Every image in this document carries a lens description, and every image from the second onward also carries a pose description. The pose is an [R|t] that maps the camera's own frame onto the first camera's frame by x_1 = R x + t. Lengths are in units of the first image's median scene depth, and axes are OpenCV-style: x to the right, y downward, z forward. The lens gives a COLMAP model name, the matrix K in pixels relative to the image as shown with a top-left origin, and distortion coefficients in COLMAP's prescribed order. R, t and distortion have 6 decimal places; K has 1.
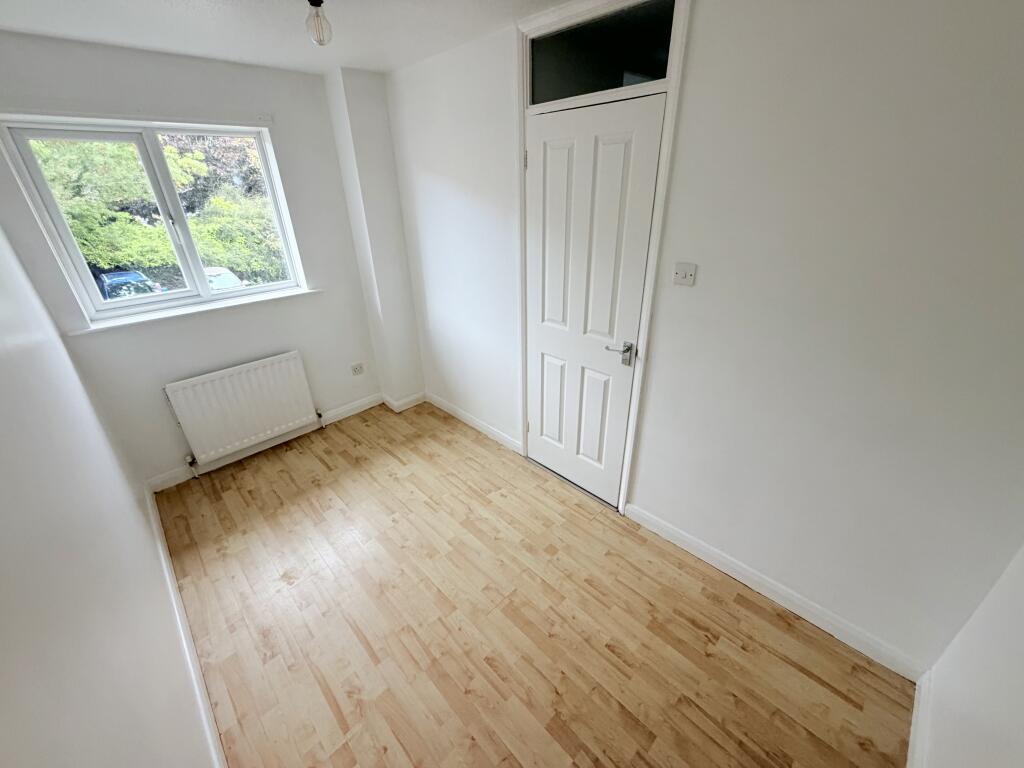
lens RADIAL K [[408.0, 0, 509.3], [0, 408.0, 384.0], [0, 0, 1]] dist [0.000247, 0.000256]
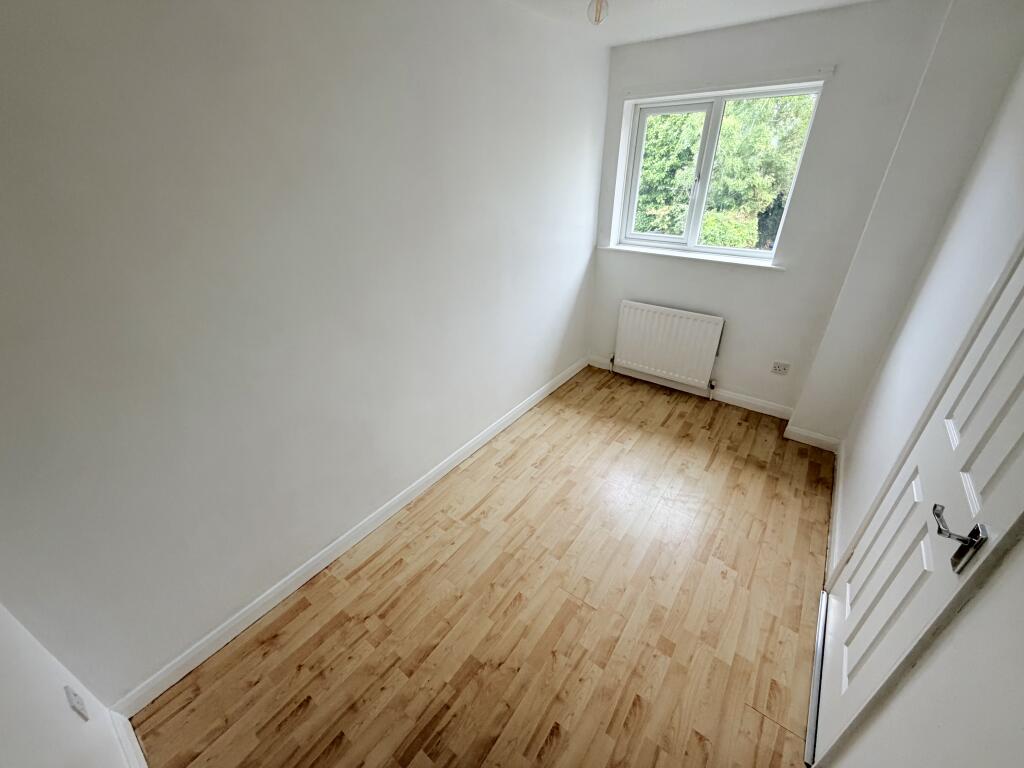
lens RADIAL K [[408.0, 0, 509.3], [0, 408.0, 384.0], [0, 0, 1]] dist [0.000247, 0.000256]
pose [[0.153734, 0.498375, -0.853222, 0.396656], [-0.429997, 0.811182, 0.396342, -0.143072], [0.889645, 0.305952, 0.339006, 0.280960]]
